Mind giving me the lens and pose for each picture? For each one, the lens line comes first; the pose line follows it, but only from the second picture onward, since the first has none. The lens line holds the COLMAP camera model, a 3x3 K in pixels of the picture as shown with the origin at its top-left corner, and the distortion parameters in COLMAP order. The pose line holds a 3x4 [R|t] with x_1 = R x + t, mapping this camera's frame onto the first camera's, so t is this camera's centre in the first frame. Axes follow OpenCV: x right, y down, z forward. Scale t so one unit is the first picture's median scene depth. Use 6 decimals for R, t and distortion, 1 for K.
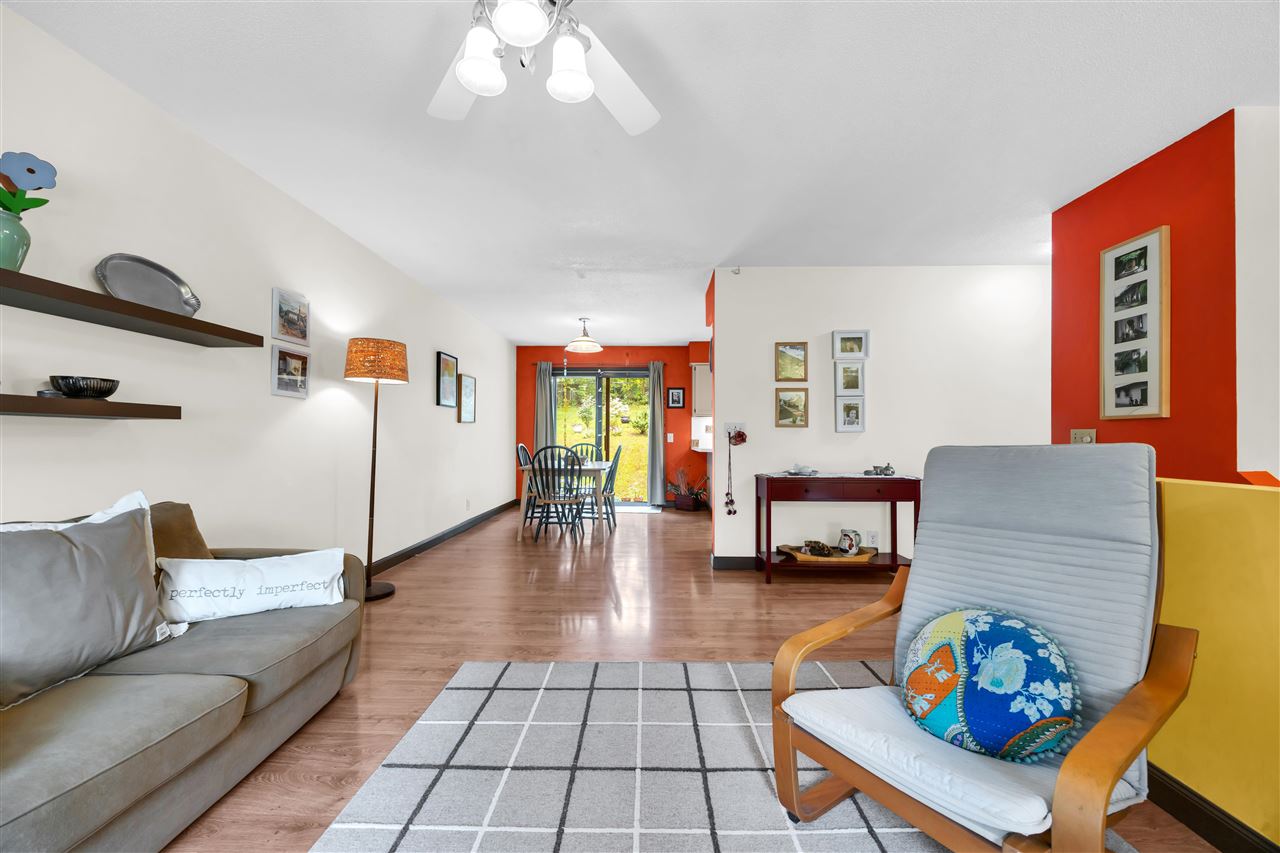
lens RADIAL K [[489.6, 0, 637.9], [0, 489.6, 433.0], [0, 0, 1]] dist [-0.000425, -0.000547]
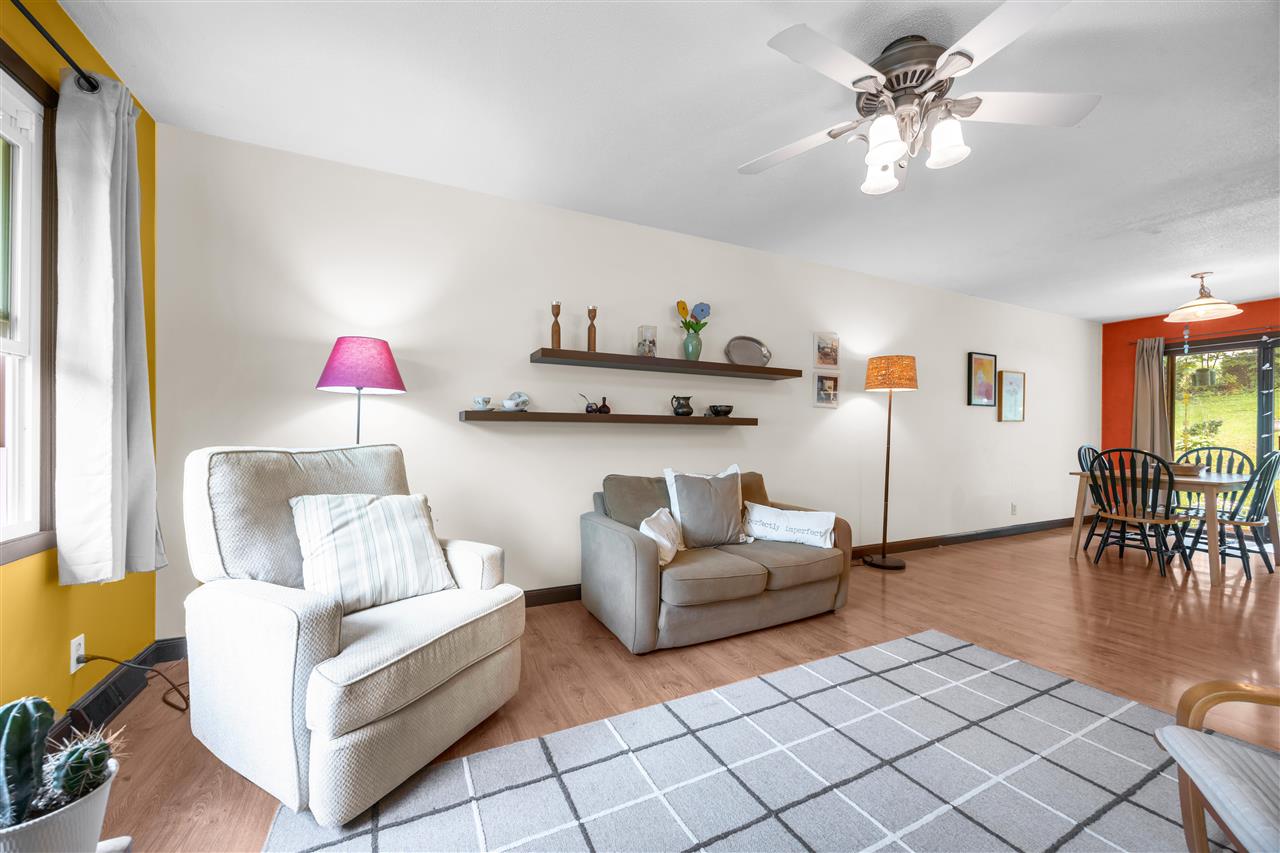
lens RADIAL K [[489.6, 0, 640.4], [0, 489.6, 431.2], [0, 0, 1]] dist [-0.000425, -0.000547]
pose [[0.467970, -0.001984, -0.883742, 0.398159], [0.001082, 0.999998, -0.001672, -0.005381], [0.883744, -0.000174, 0.467971, -0.183829]]
